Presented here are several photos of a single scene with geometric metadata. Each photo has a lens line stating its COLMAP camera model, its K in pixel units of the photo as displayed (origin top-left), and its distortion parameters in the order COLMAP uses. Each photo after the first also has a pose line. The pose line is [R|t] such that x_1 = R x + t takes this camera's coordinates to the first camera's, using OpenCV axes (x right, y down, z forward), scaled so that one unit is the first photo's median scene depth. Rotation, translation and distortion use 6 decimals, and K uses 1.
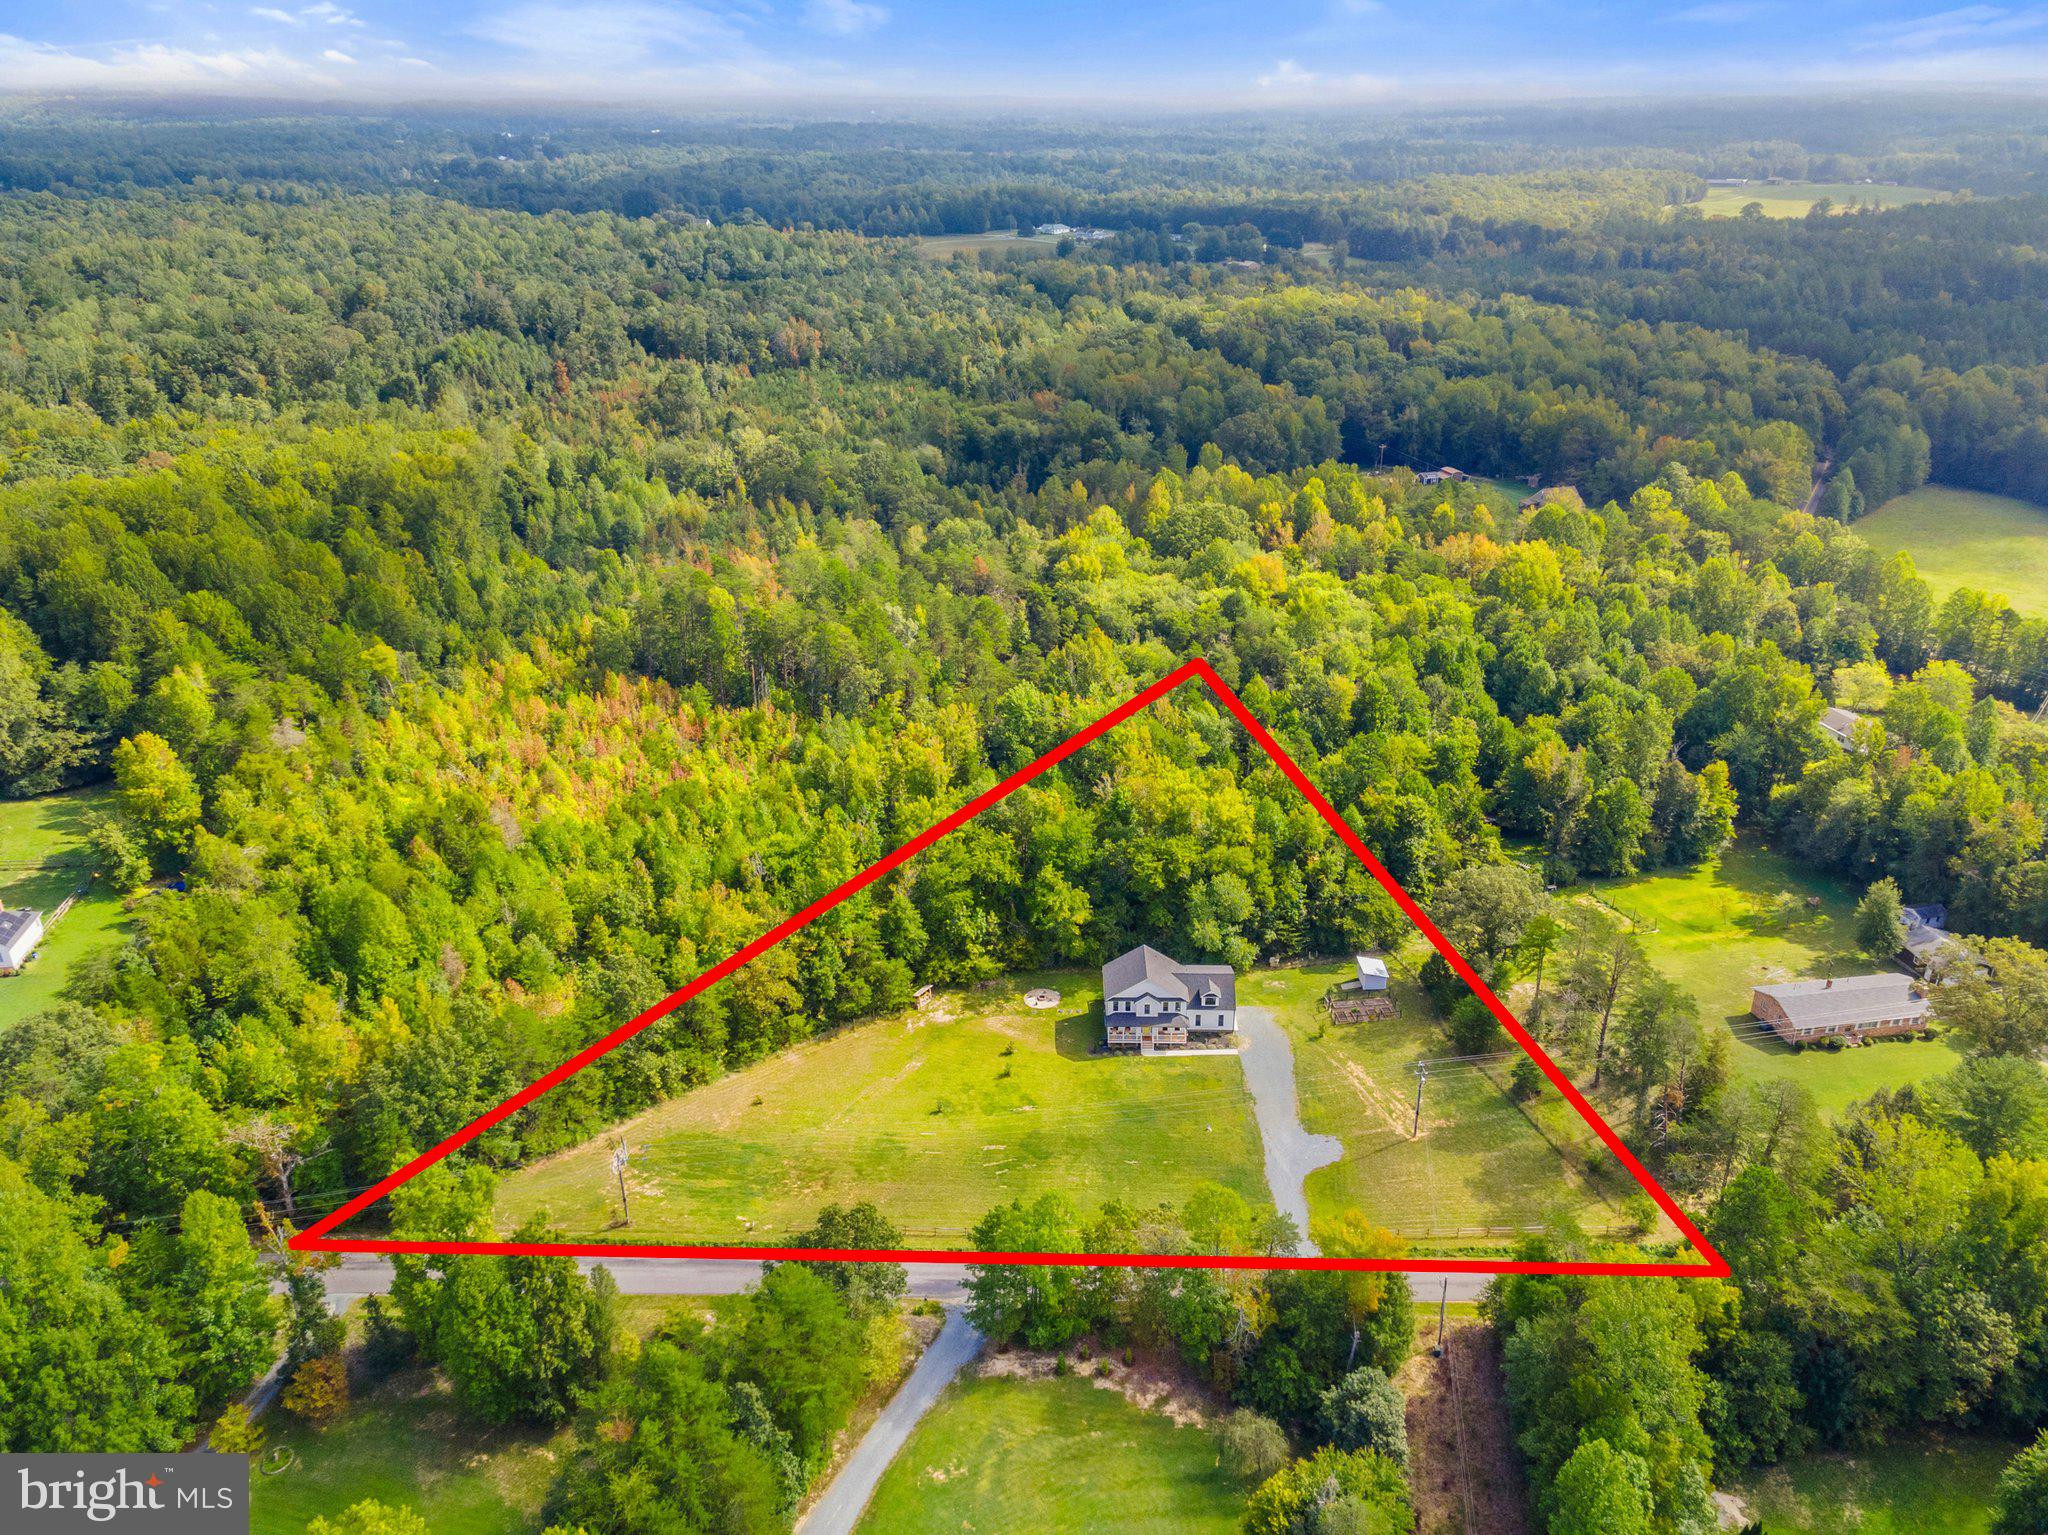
lens RADIAL K [[1482.2, 0, 1024.8], [0, 1482.2, 776.2], [0, 0, 1]] dist [0.047742, 0.003817]
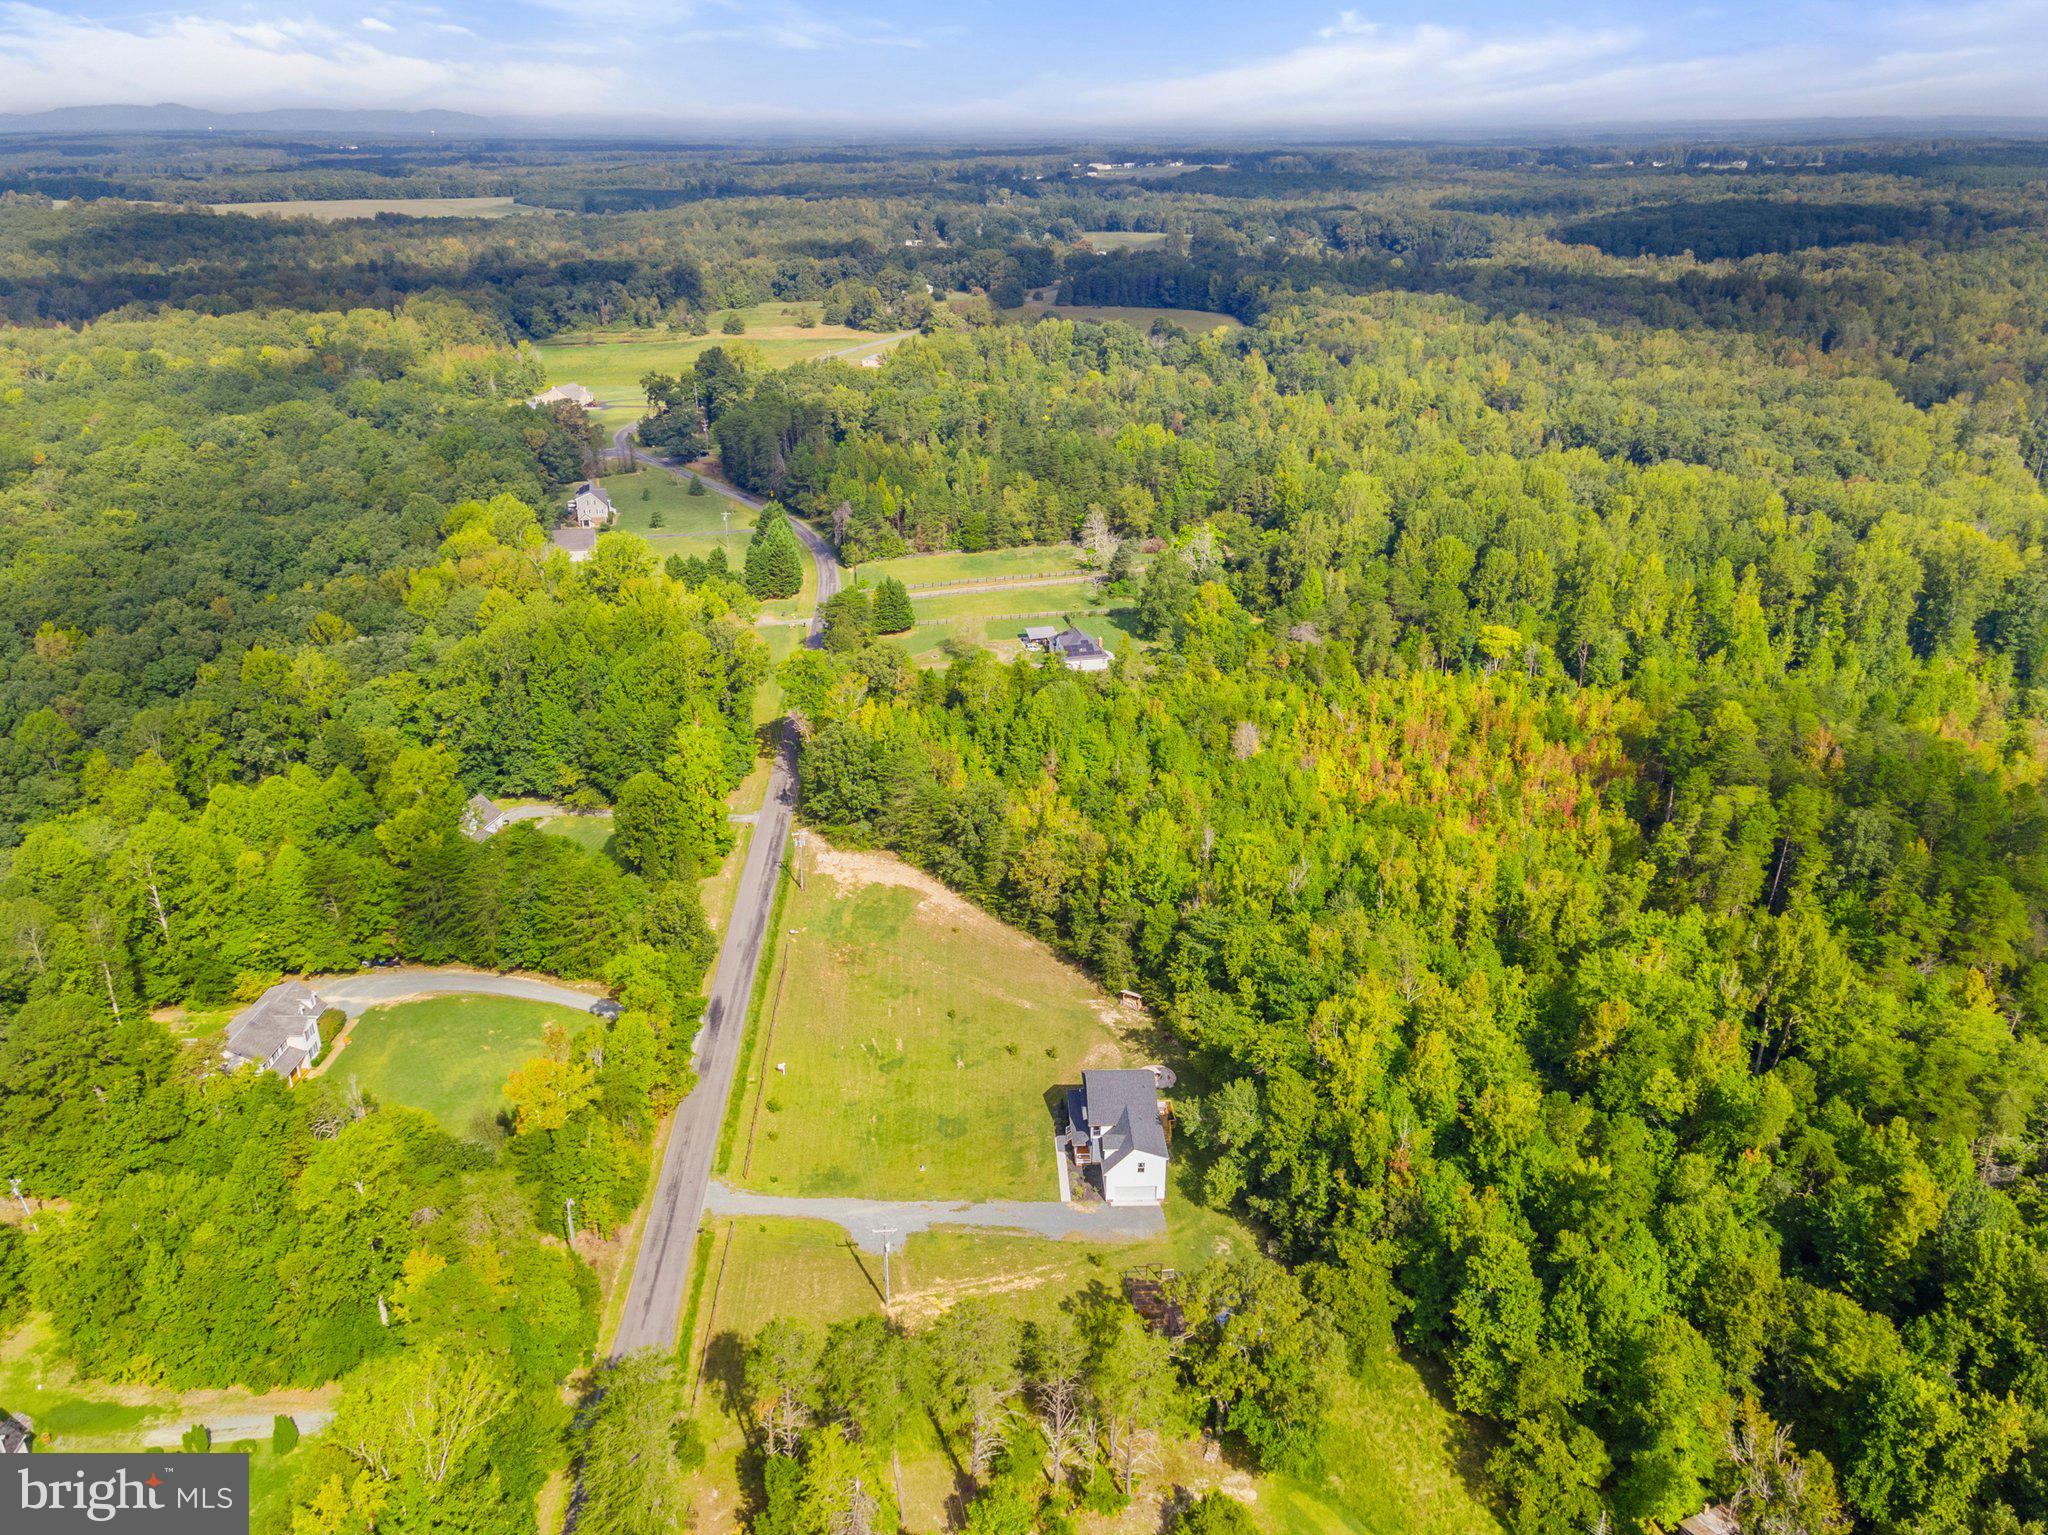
lens RADIAL K [[1482.2, 0, 1020.5], [0, 1482.2, 767.5], [0, 0, 1]] dist [0.047742, 0.003817]
pose [[0.042979, 0.396521, -0.917019, 0.808653], [-0.423951, 0.838368, 0.342642, -0.305179], [0.904665, 0.374045, 0.204138, 0.669946]]
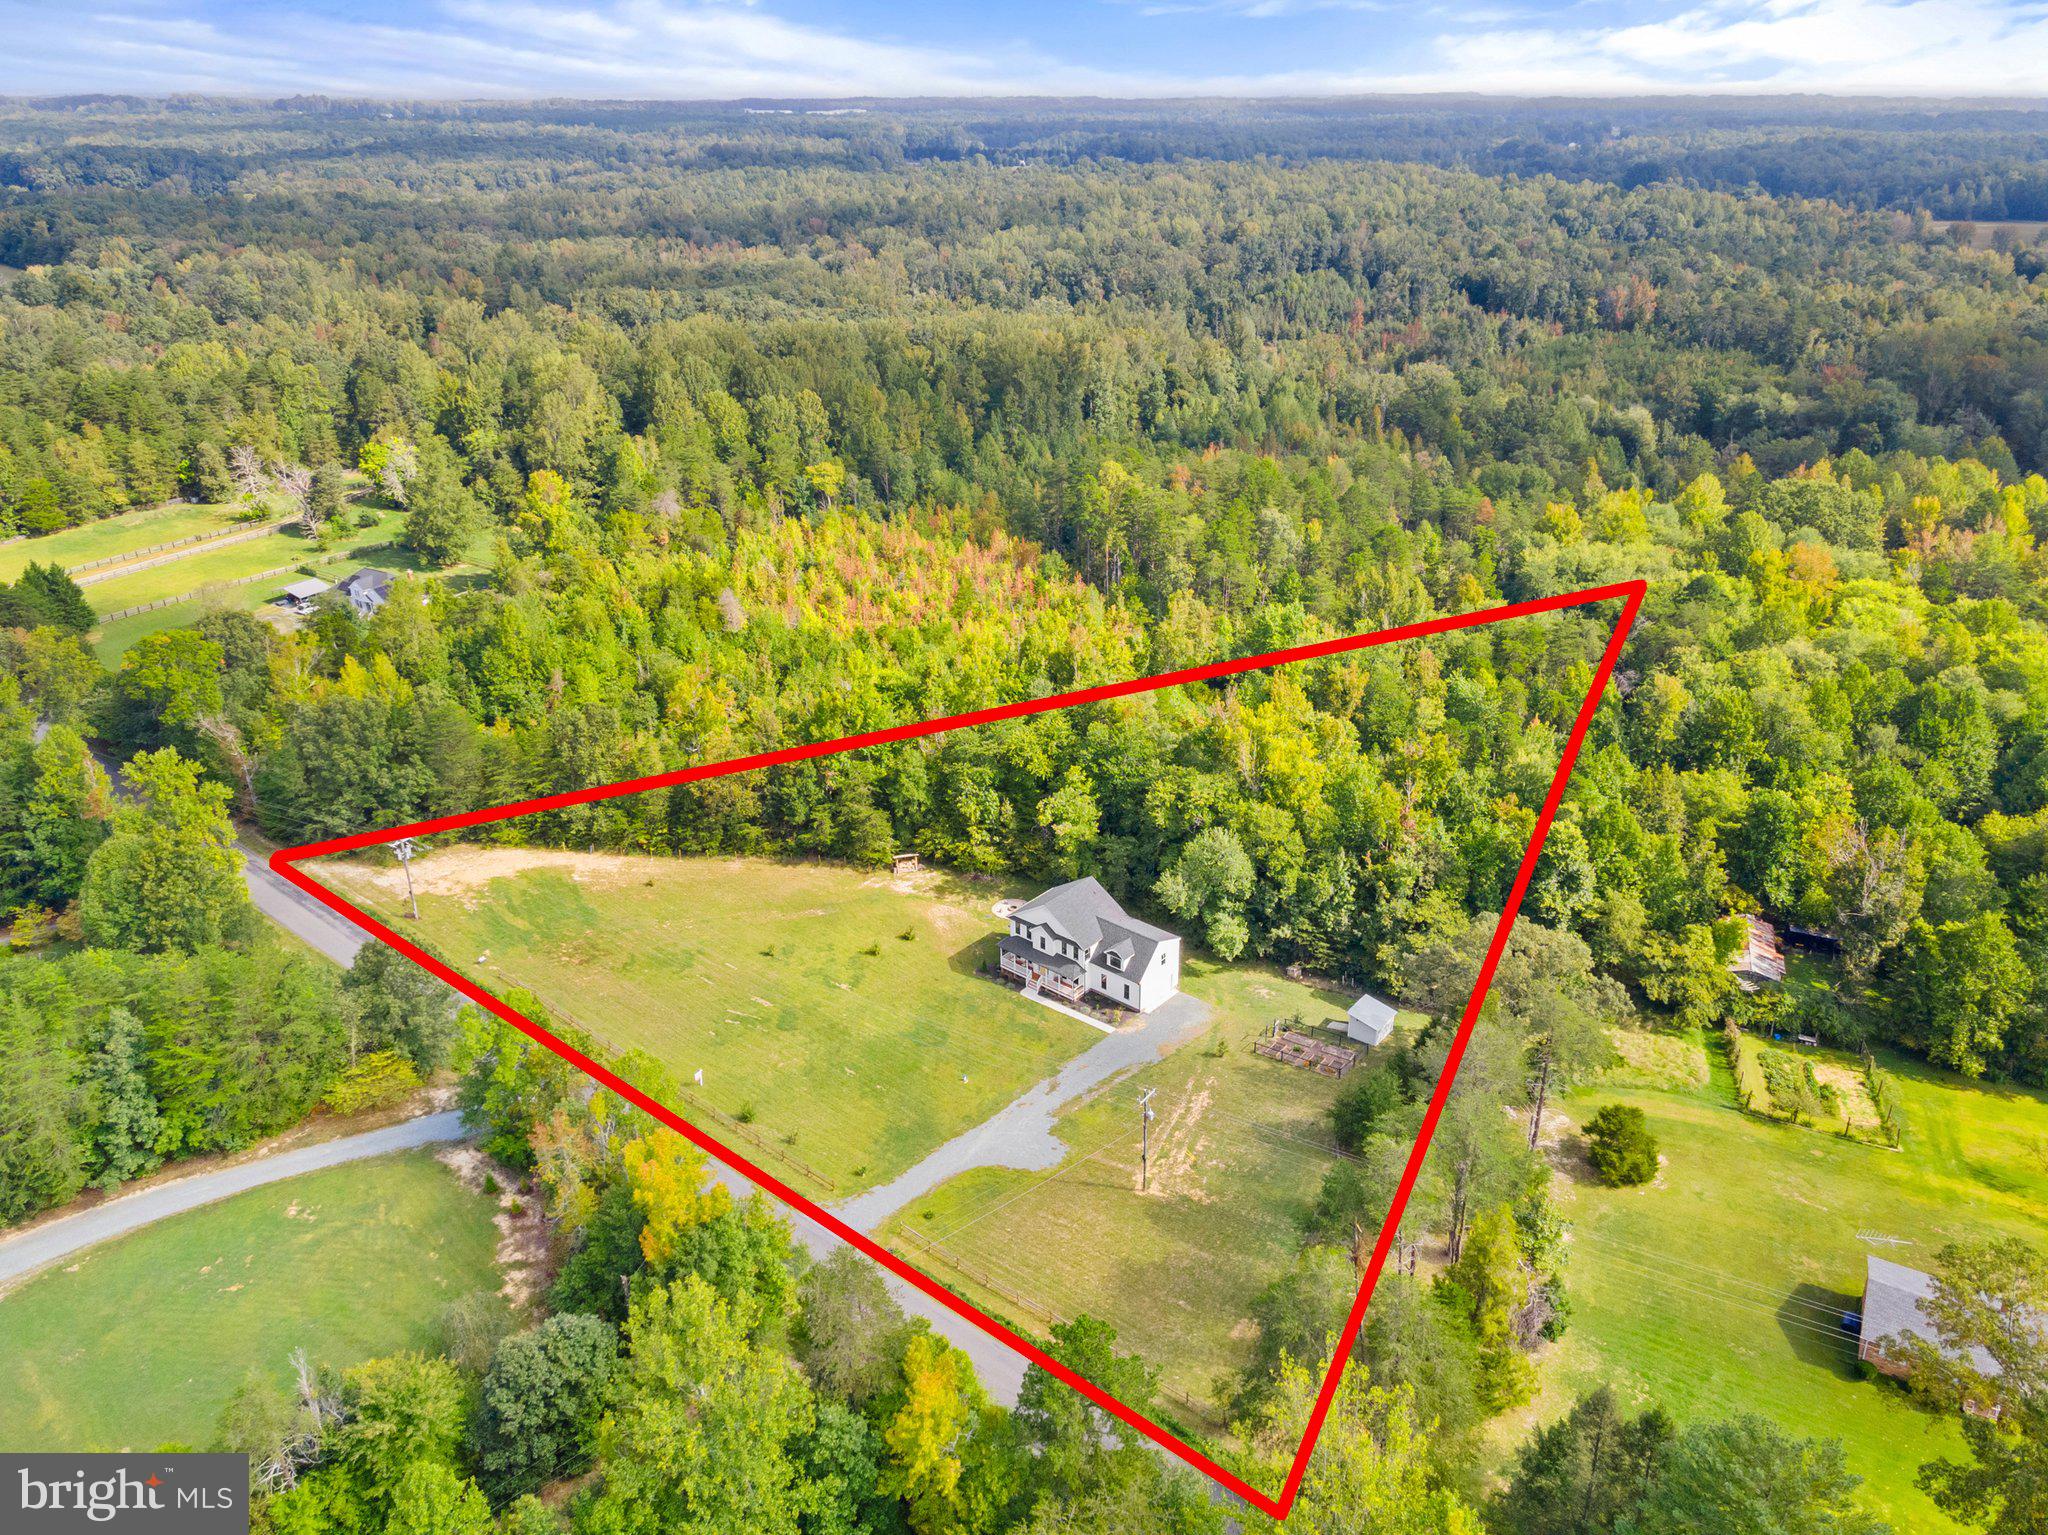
lens RADIAL K [[1482.2, 0, 1030.3], [0, 1482.2, 754.8], [0, 0, 1]] dist [0.047742, 0.003817]
pose [[0.770760, 0.258068, -0.582520, 0.506043], [-0.268821, 0.960651, 0.069897, 0.001363], [0.577636, 0.102720, 0.809805, 0.307575]]
